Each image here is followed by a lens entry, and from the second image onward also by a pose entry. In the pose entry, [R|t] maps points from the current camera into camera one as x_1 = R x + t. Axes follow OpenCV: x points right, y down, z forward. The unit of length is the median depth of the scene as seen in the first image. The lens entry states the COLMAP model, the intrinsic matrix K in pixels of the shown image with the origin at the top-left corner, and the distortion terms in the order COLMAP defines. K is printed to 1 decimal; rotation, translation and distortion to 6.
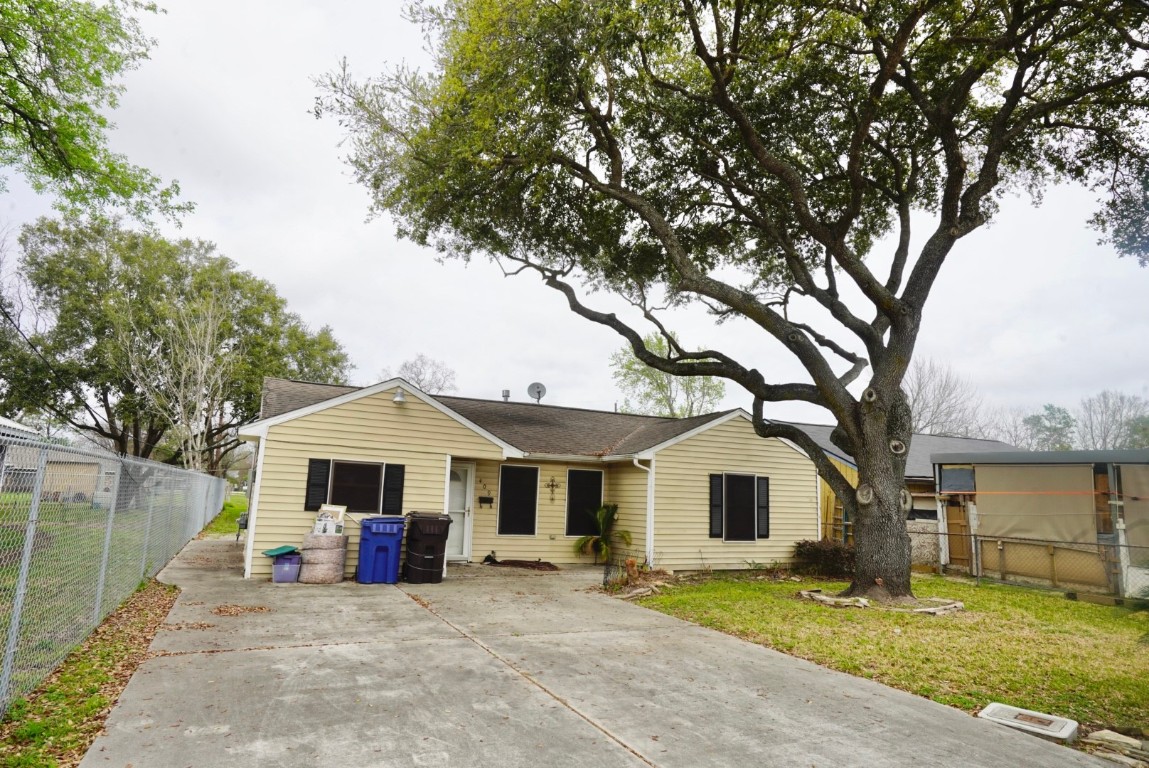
lens RADIAL K [[686.9, 0, 574.5], [0, 686.9, 384.0], [0, 0, 1]] dist [-0.004971, 0.003662]
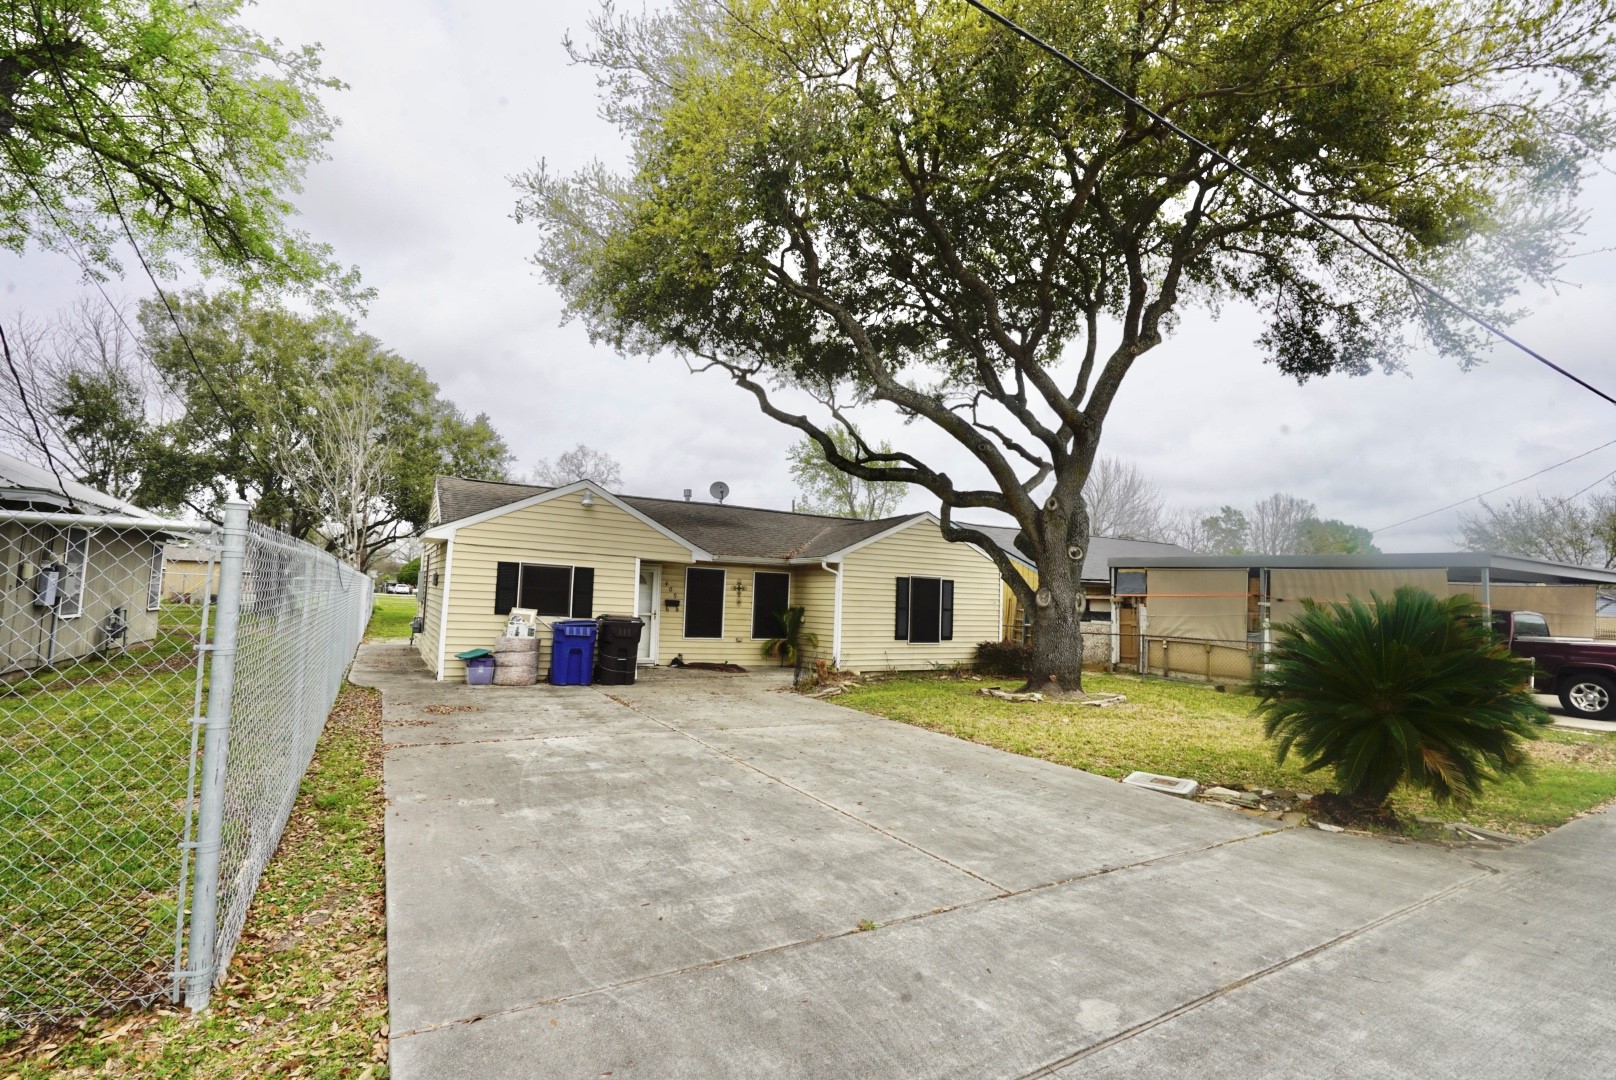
lens RADIAL K [[746.8, 0, 808.0], [0, 746.8, 540.0], [0, 0, 1]] dist [-0.045416, -0.000042]
pose [[0.996405, 0.005697, 0.084528, -0.025871], [-0.012804, 0.996402, 0.083780, -0.013737], [-0.083746, -0.084561, 0.992893, -0.071473]]
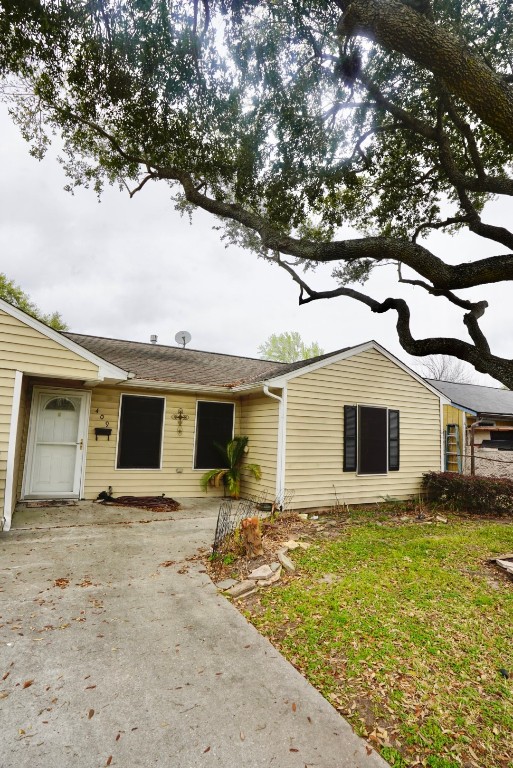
lens RADIAL K [[389.5, 0, 256.5], [0, 389.5, 384.0], [0, 0, 1]] dist [-0.056337, 0.000046]
pose [[0.999040, 0.007694, 0.043131, 0.053794], [-0.009250, 0.999310, 0.035979, 0.085544], [-0.042825, -0.036344, 0.998421, 0.482013]]
